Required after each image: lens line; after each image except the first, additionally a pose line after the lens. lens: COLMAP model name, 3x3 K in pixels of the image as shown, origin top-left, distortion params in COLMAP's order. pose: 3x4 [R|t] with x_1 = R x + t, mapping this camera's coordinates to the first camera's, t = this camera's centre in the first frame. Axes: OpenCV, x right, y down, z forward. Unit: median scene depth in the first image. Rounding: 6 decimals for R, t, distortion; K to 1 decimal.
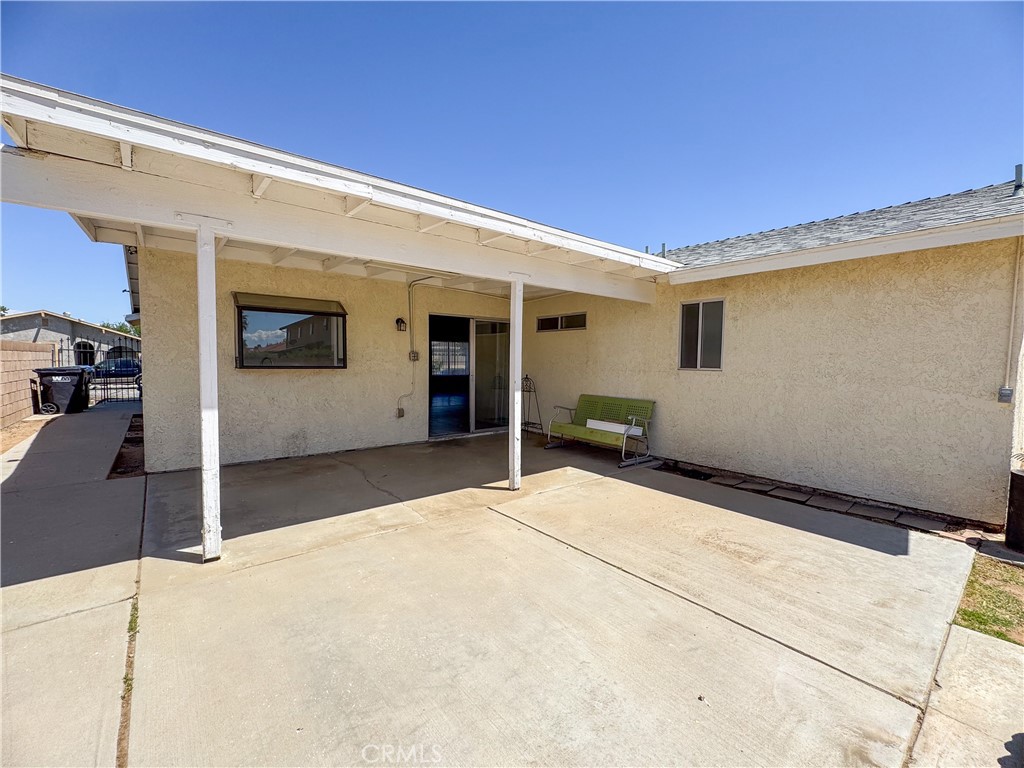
lens RADIAL K [[431.3, 0, 511.7], [0, 431.3, 383.5], [0, 0, 1]] dist [-0.002203, -0.000729]
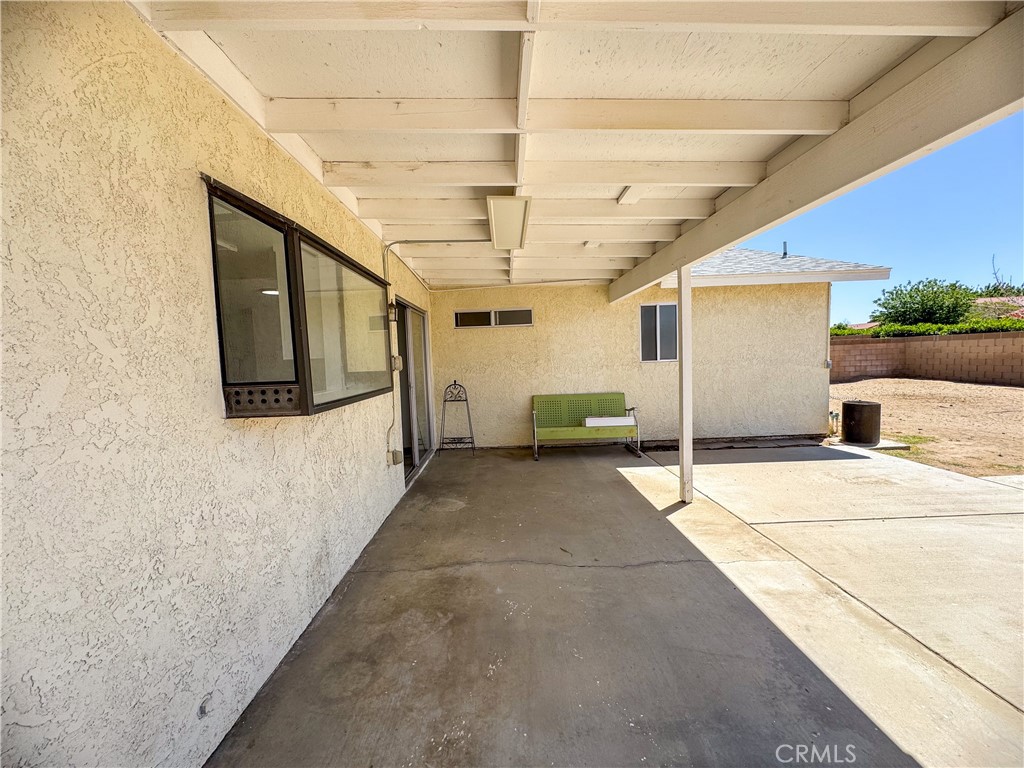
lens RADIAL K [[409.5, 0, 509.8], [0, 409.5, 382.7], [0, 0, 1]] dist [-0.003112, 0.001073]
pose [[0.619108, -0.084470, 0.780750, -0.745080], [0.085851, 0.995520, 0.039629, -0.056033], [-0.780599, 0.042494, 0.623586, 0.643794]]
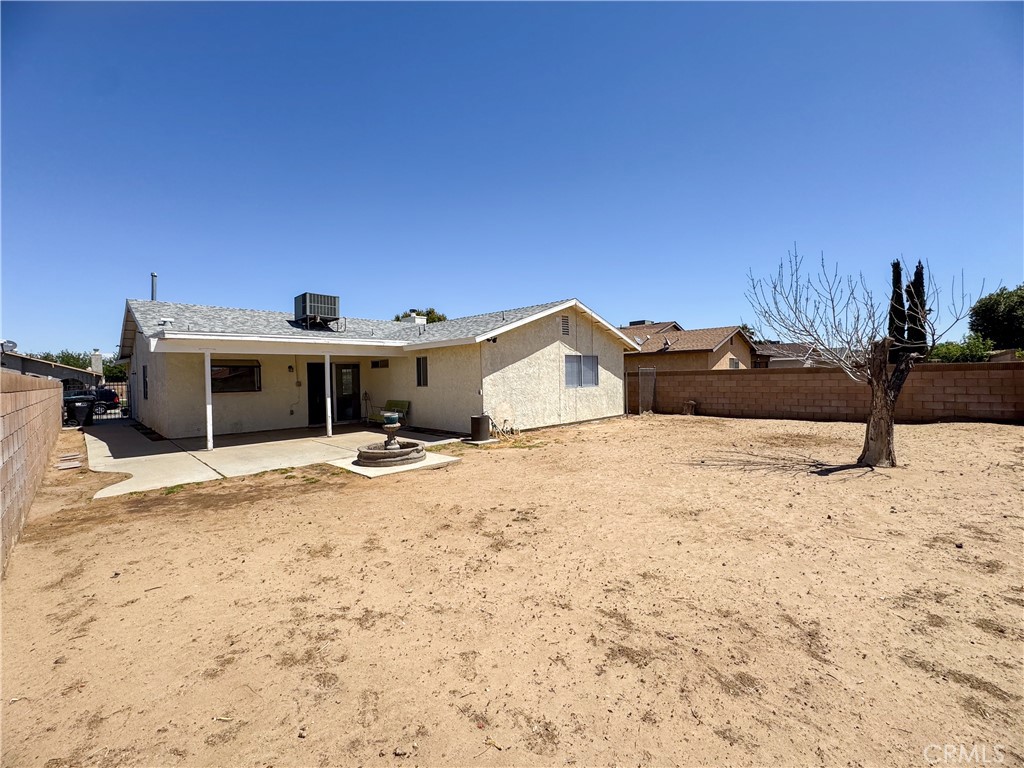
lens RADIAL K [[409.5, 0, 509.9], [0, 409.5, 383.2], [0, 0, 1]] dist [-0.003112, 0.001073]
pose [[0.993194, -0.033590, 0.111523, 0.684834], [0.037991, 0.998571, -0.037573, 0.053725], [-0.110101, 0.041554, 0.993051, -1.281805]]
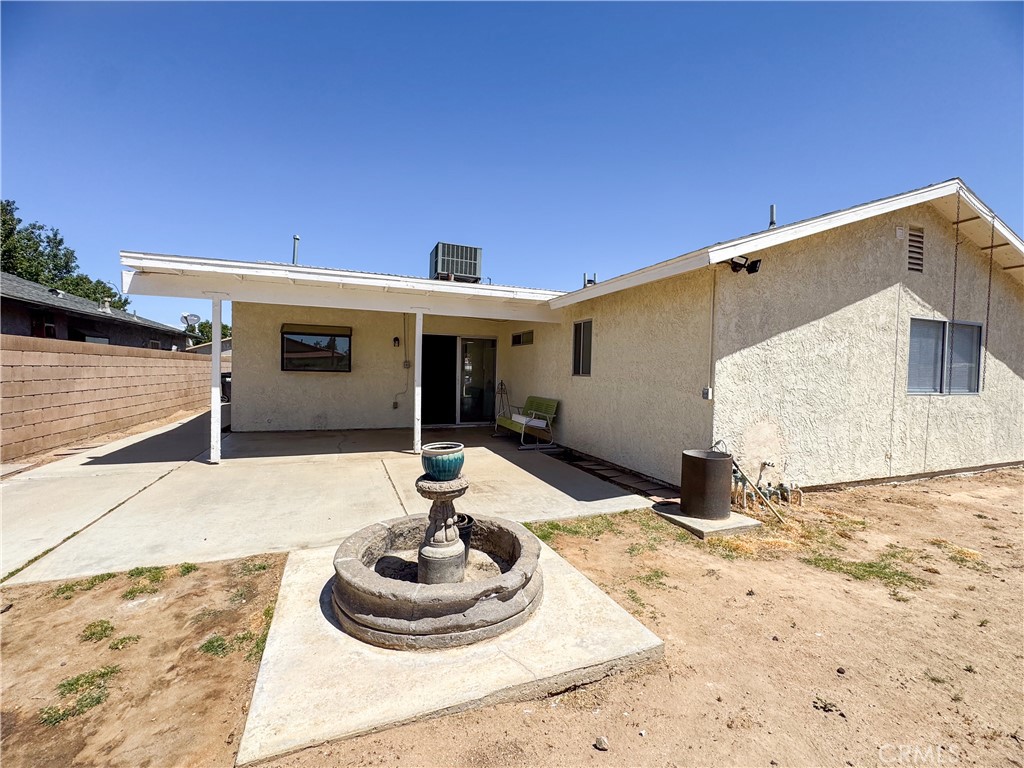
lens RADIAL K [[431.3, 0, 511.9], [0, 431.3, 382.7], [0, 0, 1]] dist [-0.002203, -0.000729]
pose [[0.952959, 0.017373, -0.302602, 0.649275], [-0.027316, 0.999216, -0.028655, 0.031662], [0.301867, 0.035573, 0.952686, -0.263667]]
